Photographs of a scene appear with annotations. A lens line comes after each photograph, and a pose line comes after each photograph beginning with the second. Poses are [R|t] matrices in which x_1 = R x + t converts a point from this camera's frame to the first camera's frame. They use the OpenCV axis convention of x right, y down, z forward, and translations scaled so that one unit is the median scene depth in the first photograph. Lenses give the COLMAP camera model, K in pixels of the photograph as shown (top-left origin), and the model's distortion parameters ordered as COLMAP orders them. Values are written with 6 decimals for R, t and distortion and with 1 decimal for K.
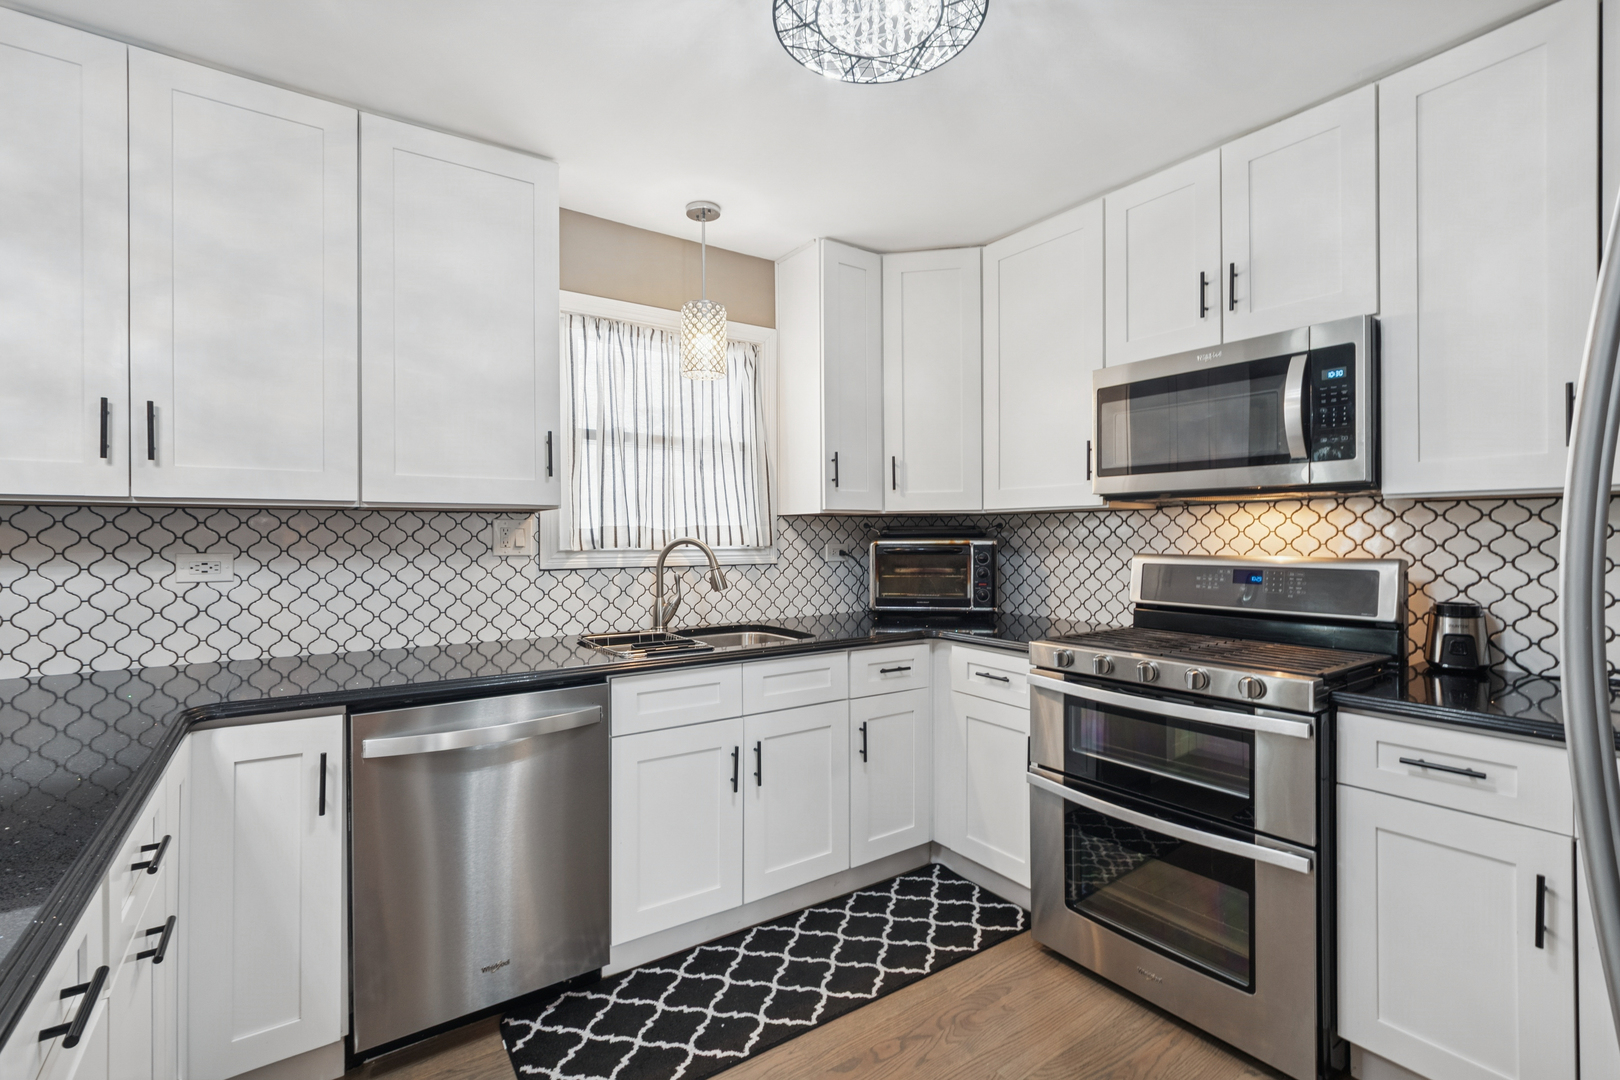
lens RADIAL K [[725.6, 0, 781.2], [0, 725.6, 541.1], [0, 0, 1]] dist [-0.005113, 0.003431]
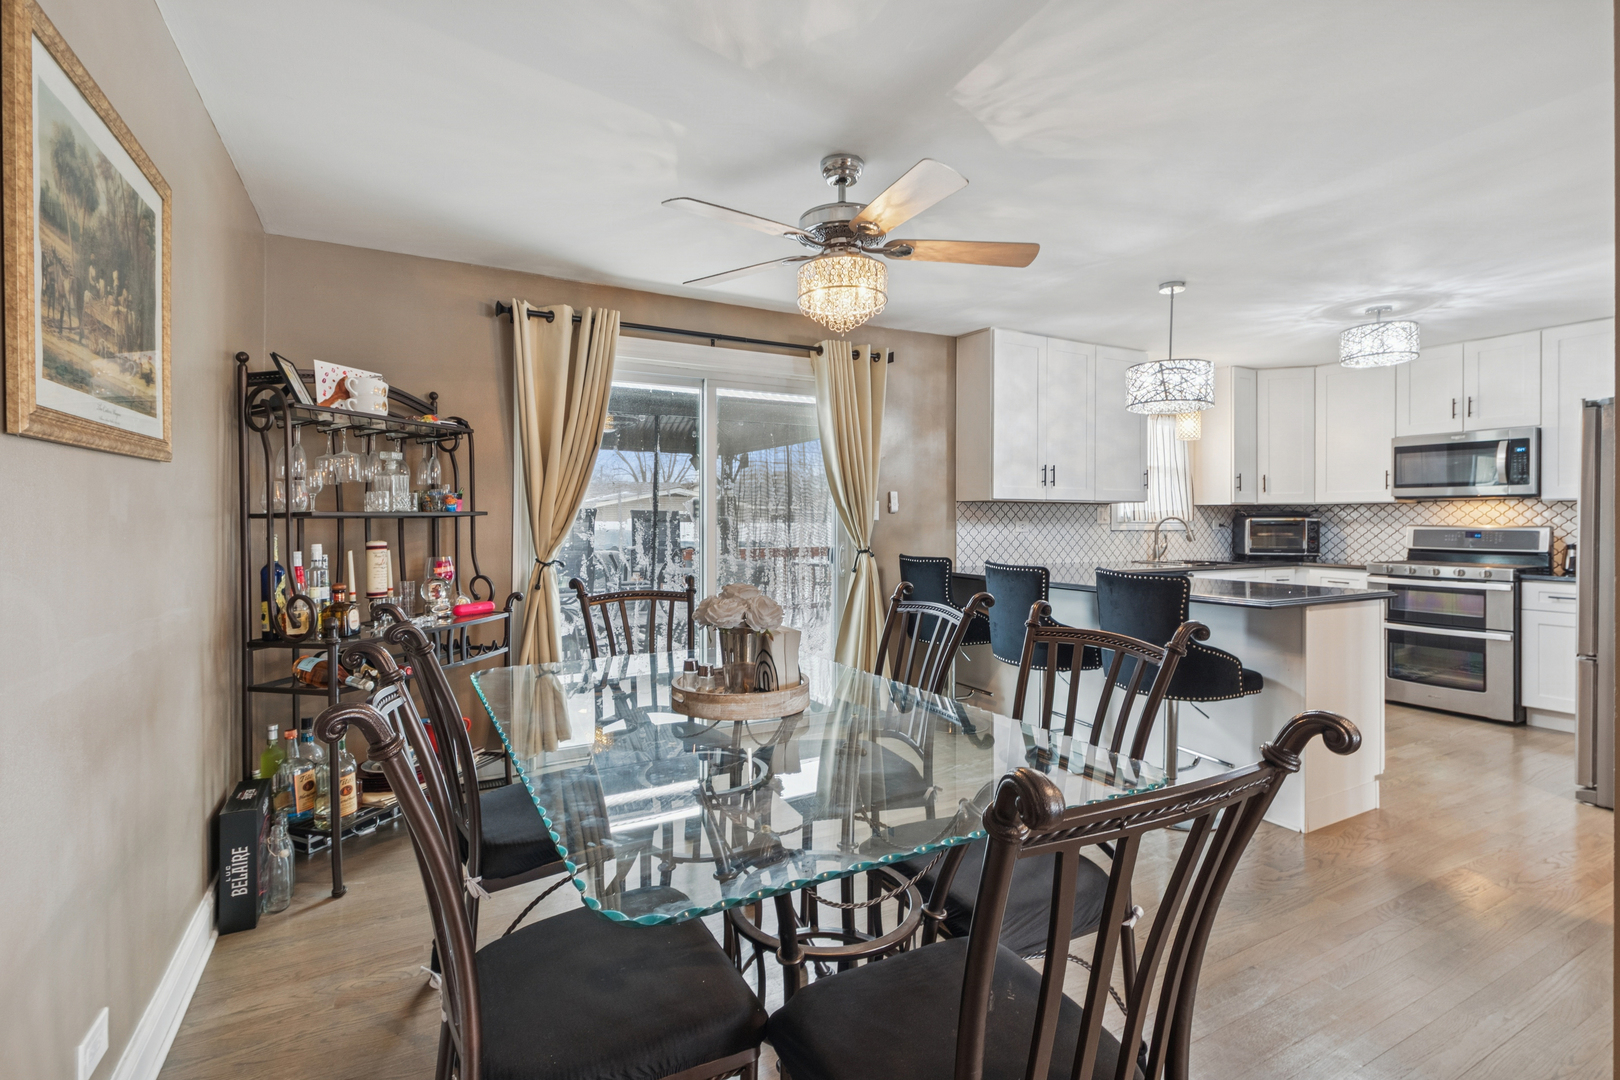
lens RADIAL K [[725.6, 0, 798.3], [0, 725.6, 527.3], [0, 0, 1]] dist [-0.005113, 0.003431]
pose [[0.994657, 0.006378, -0.103041, -1.063515], [-0.006089, 0.999977, 0.003120, 0.029545], [0.103058, -0.002476, 0.994672, -1.272381]]
